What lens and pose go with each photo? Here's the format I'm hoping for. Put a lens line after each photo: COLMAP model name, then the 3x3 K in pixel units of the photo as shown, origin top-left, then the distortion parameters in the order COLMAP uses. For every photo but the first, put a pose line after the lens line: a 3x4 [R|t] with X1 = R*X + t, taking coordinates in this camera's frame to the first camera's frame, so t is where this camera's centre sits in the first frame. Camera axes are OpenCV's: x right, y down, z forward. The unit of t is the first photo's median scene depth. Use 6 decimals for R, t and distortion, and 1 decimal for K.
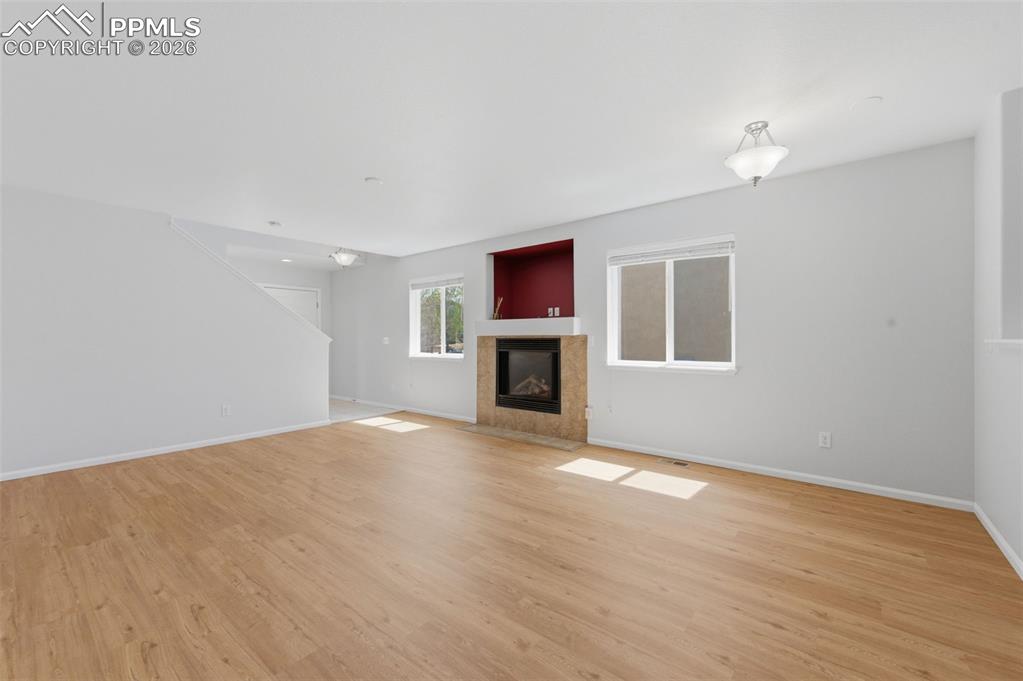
lens RADIAL K [[412.8, 0, 511.5], [0, 412.8, 340.5], [0, 0, 1]] dist [0.007421, 0.000021]
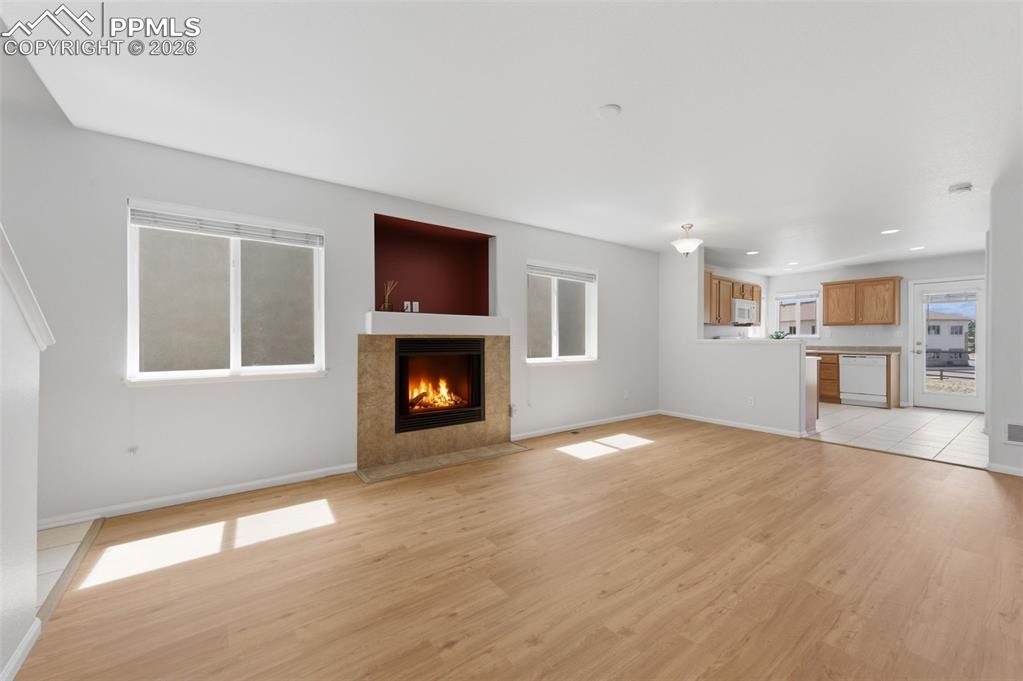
lens RADIAL K [[402.3, 0, 511.5], [0, 402.3, 340.5], [0, 0, 1]] dist [0.000395, -0.000028]
pose [[0.250109, 0.001089, 0.968217, -0.745495], [0.006328, 0.999976, -0.002760, 0.002058], [-0.968197, 0.006817, 0.250096, 0.718113]]
